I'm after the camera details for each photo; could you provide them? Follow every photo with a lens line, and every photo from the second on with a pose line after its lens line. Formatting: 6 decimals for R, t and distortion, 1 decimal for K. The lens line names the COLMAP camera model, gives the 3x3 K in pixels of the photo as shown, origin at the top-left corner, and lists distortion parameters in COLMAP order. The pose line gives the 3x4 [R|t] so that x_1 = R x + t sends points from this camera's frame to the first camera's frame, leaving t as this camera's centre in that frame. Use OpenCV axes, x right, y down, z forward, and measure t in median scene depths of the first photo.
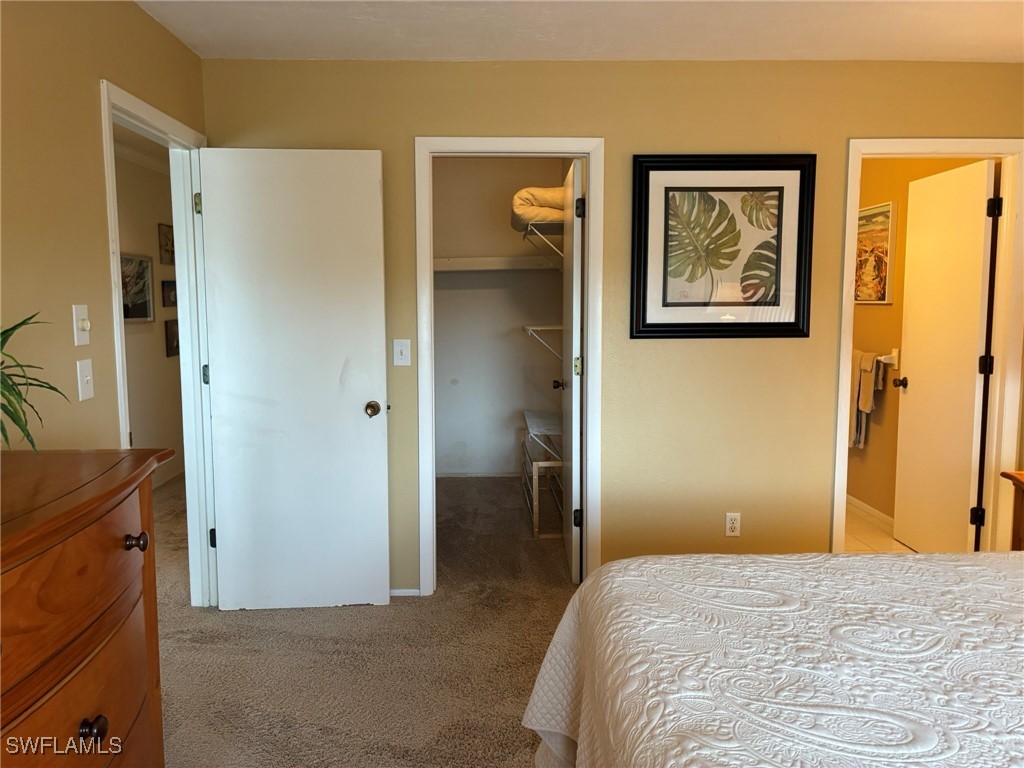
lens RADIAL K [[776.8, 0, 506.6], [0, 776.8, 380.2], [0, 0, 1]] dist [0.016221, -0.034689]
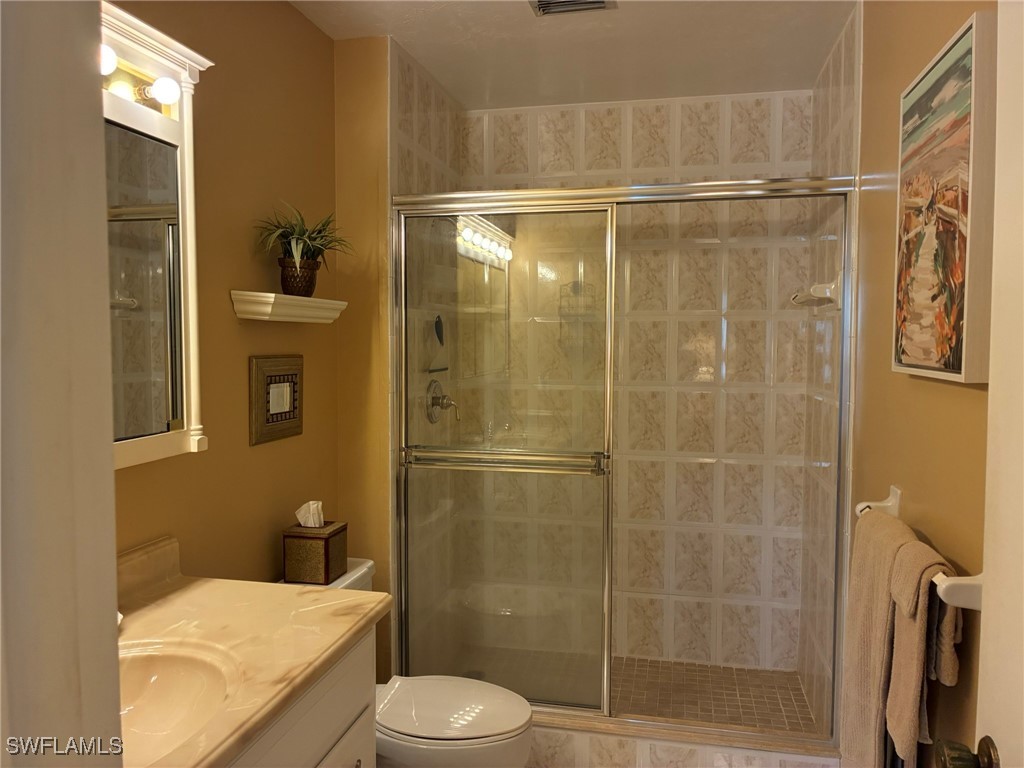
lens RADIAL K [[776.8, 0, 510.8], [0, 776.8, 383.6], [0, 0, 1]] dist [0.016221, -0.034689]
pose [[0.969322, 0.020939, -0.244901, 0.391865], [-0.031985, 0.998638, -0.041214, -0.080200], [0.243704, 0.047783, 0.968672, 0.679751]]
